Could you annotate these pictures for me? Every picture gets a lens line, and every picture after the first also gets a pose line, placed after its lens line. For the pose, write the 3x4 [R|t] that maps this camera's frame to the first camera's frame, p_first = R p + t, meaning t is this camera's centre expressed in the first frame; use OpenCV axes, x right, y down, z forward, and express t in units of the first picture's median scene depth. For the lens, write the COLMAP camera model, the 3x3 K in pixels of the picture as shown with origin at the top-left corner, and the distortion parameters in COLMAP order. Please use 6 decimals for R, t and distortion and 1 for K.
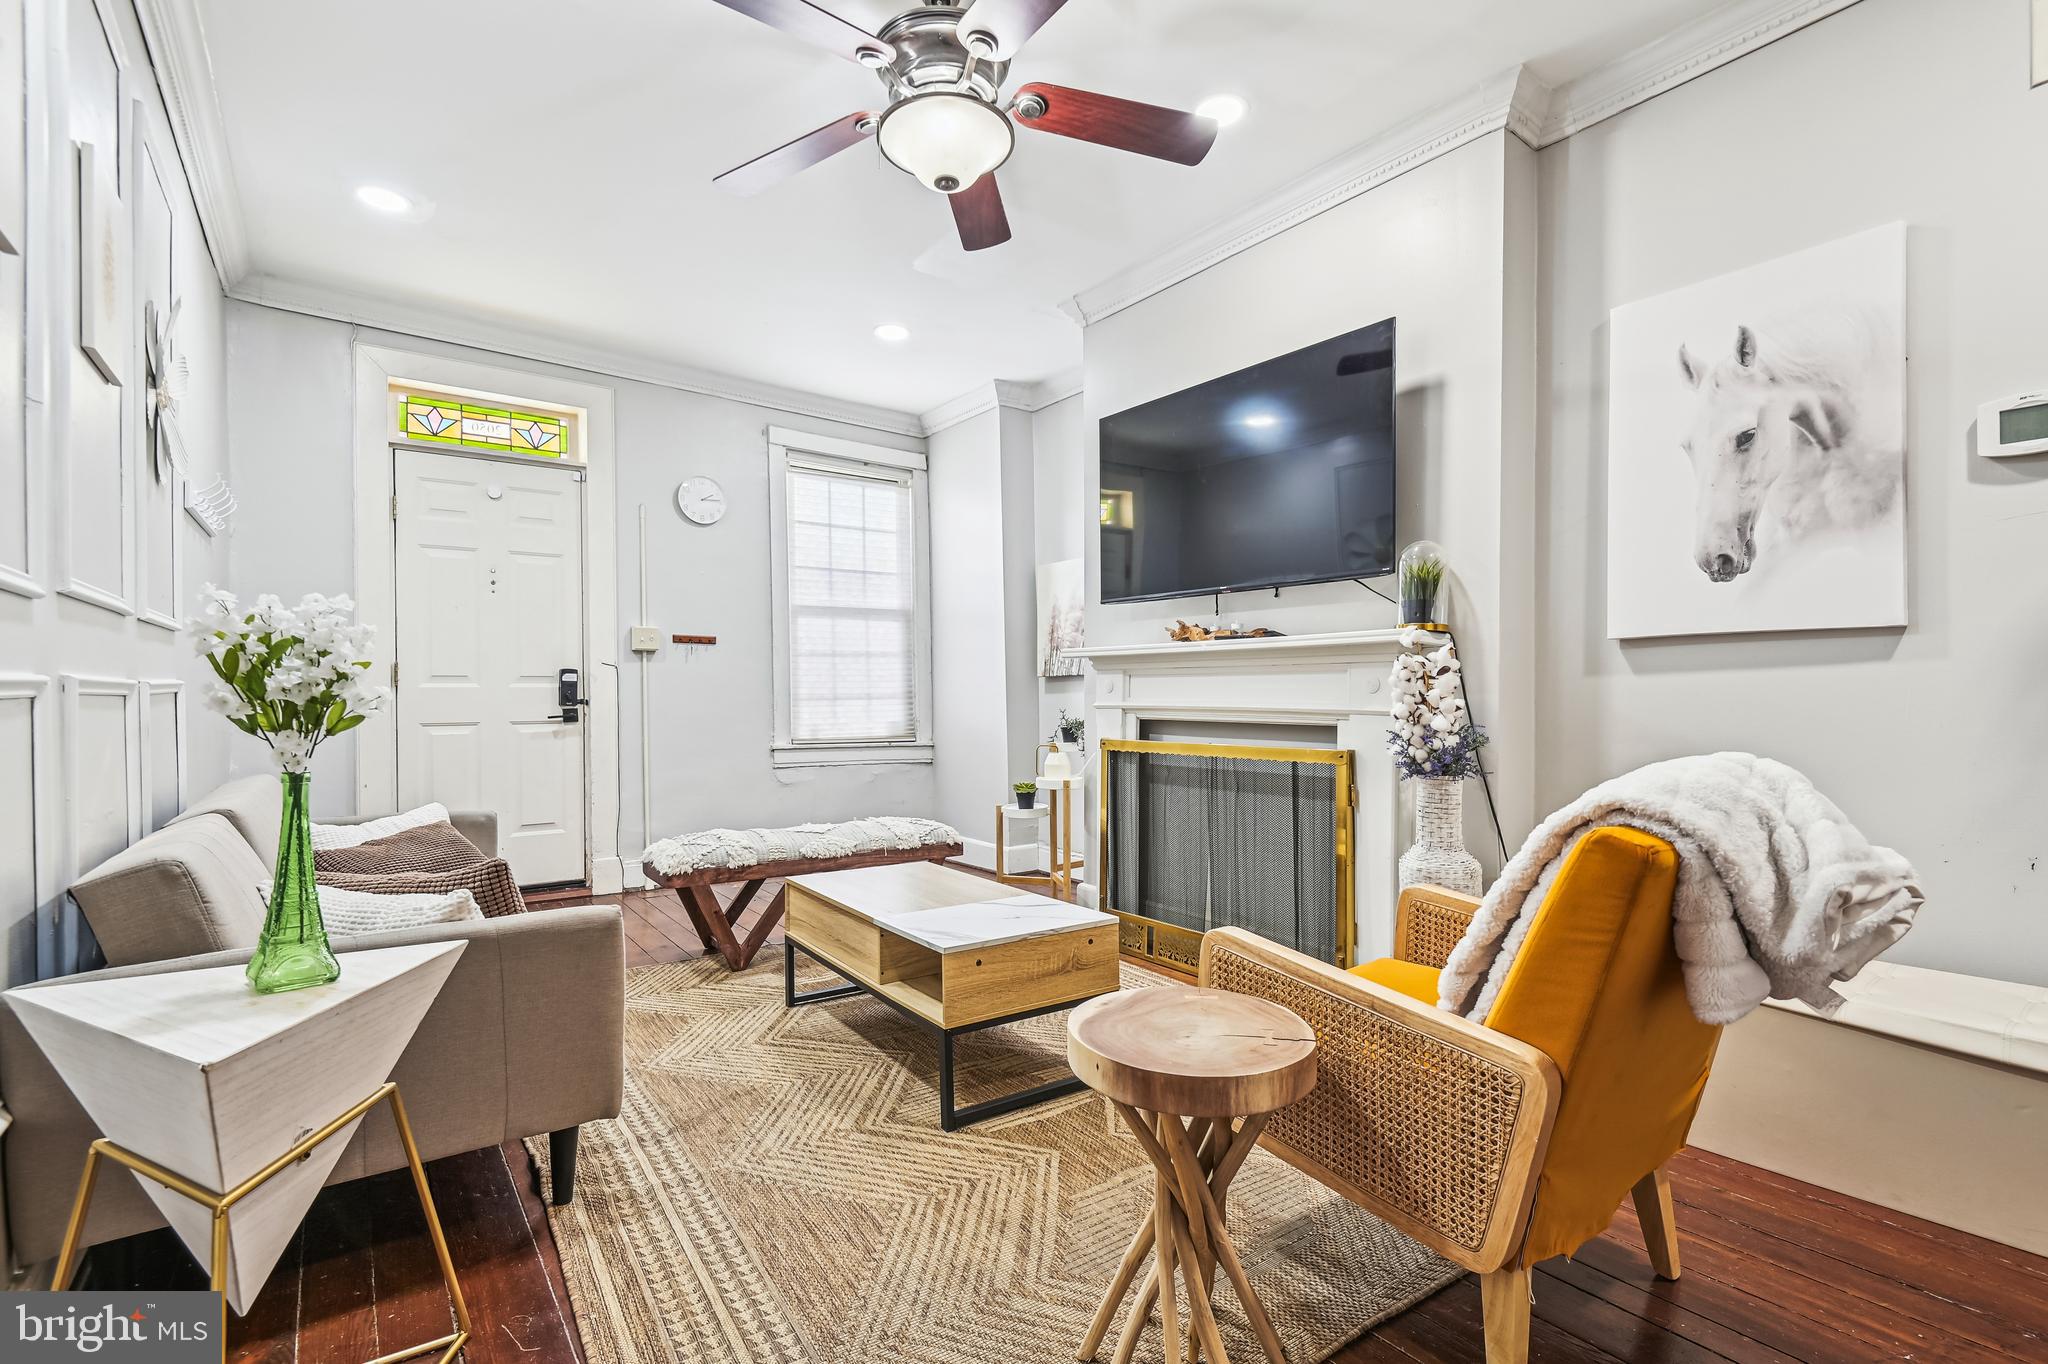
lens RADIAL K [[938.1, 0, 1028.7], [0, 938.1, 698.0], [0, 0, 1]] dist [0.011948, -0.006892]
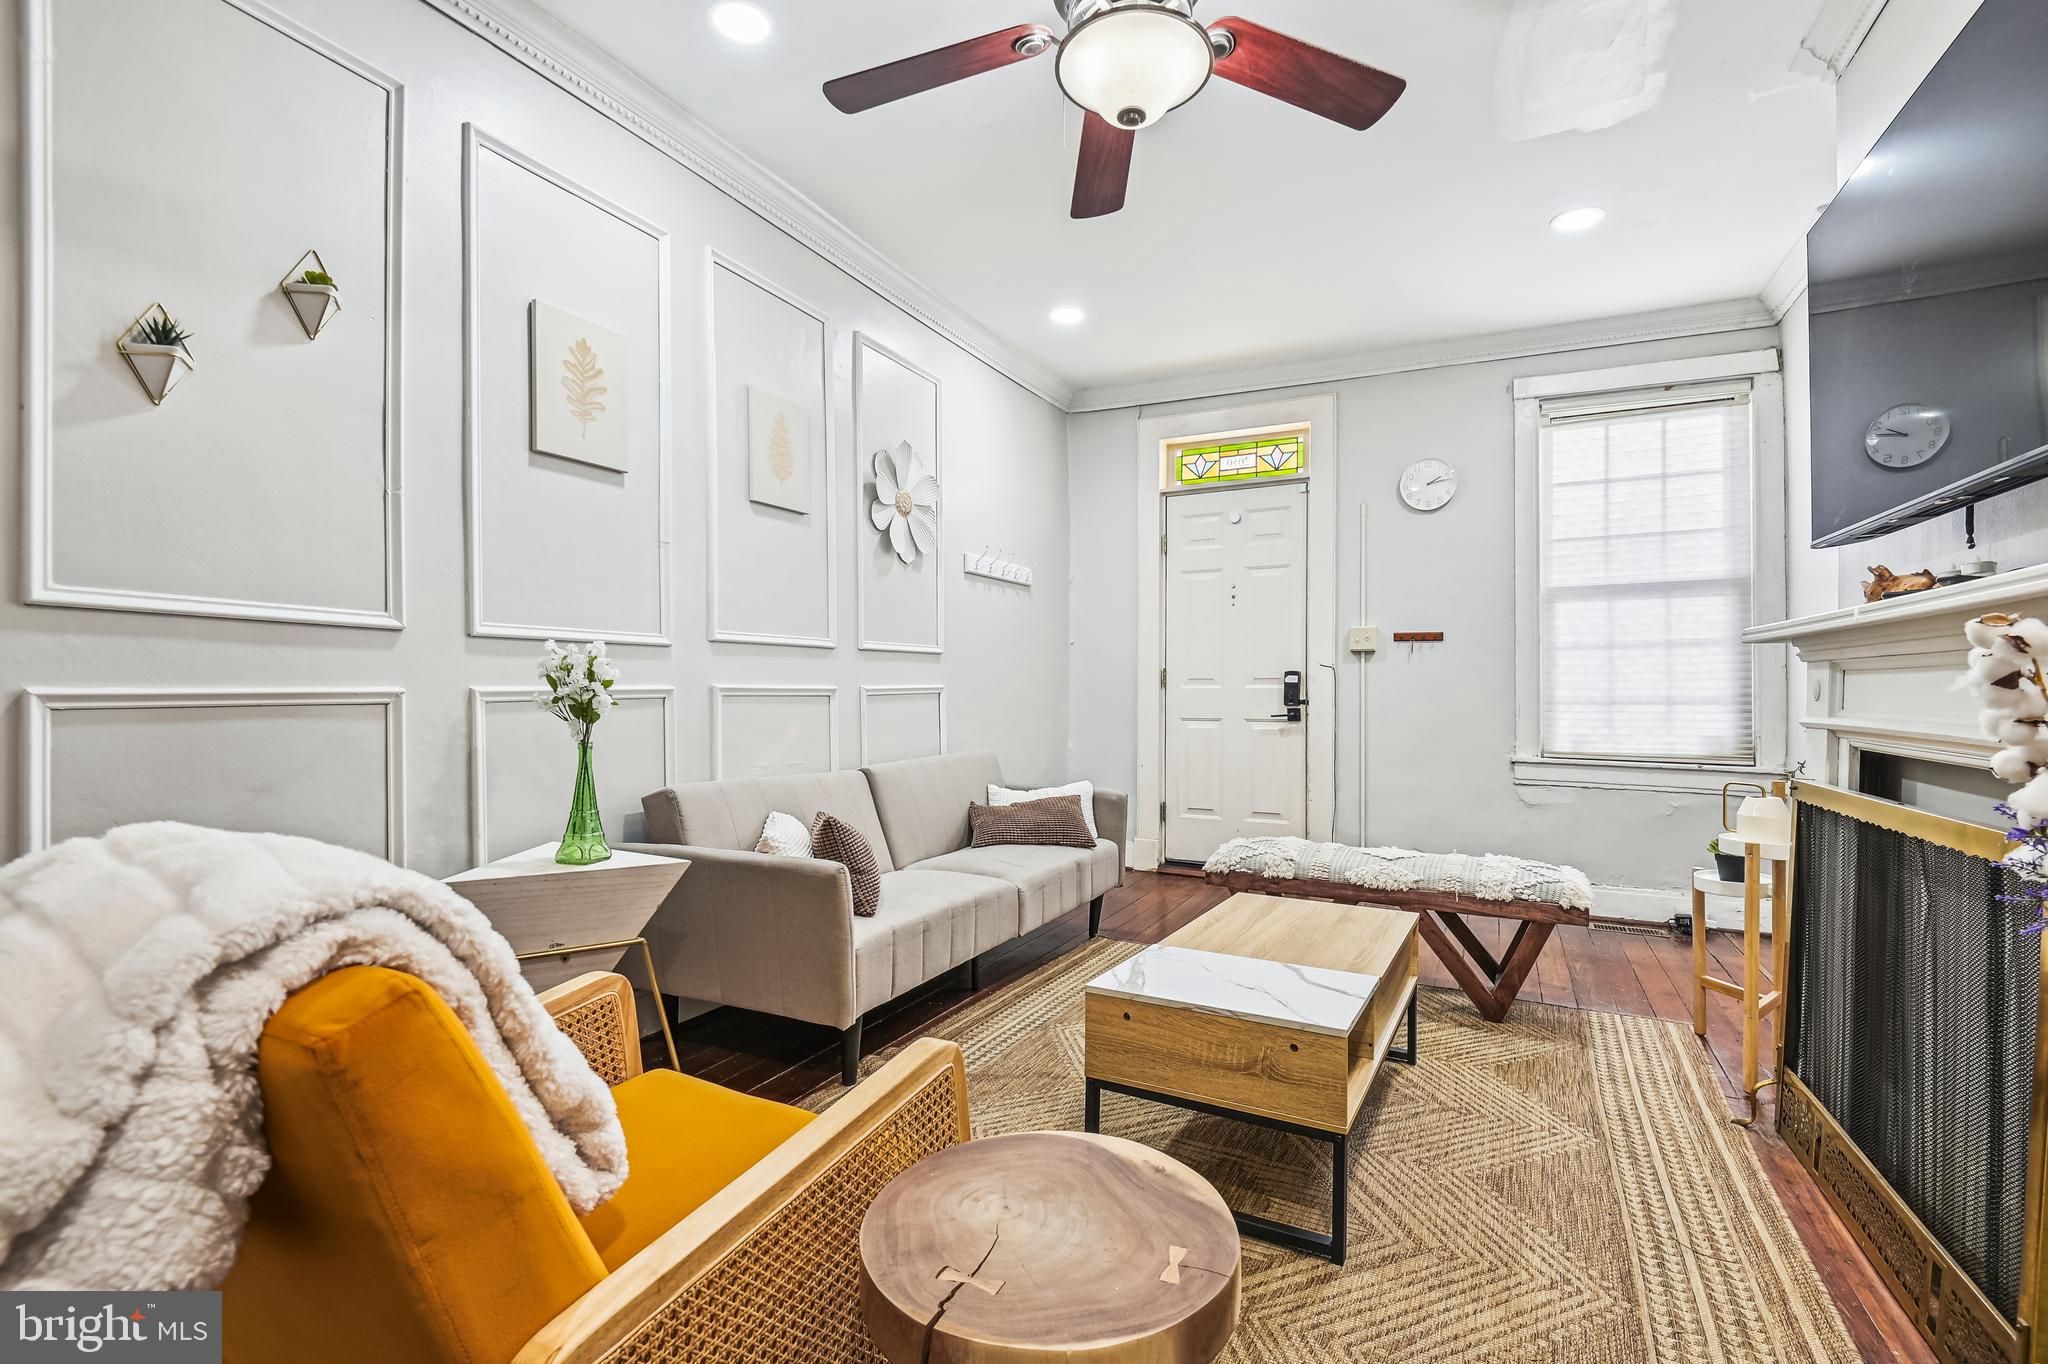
lens RADIAL K [[938.1, 0, 1028.3], [0, 938.1, 694.0], [0, 0, 1]] dist [0.011948, -0.006892]
pose [[0.451127, 0.007746, -0.892426, 0.316069], [-0.007151, 0.999962, 0.005065, -0.007983], [0.892431, 0.004097, 0.451165, 0.249493]]
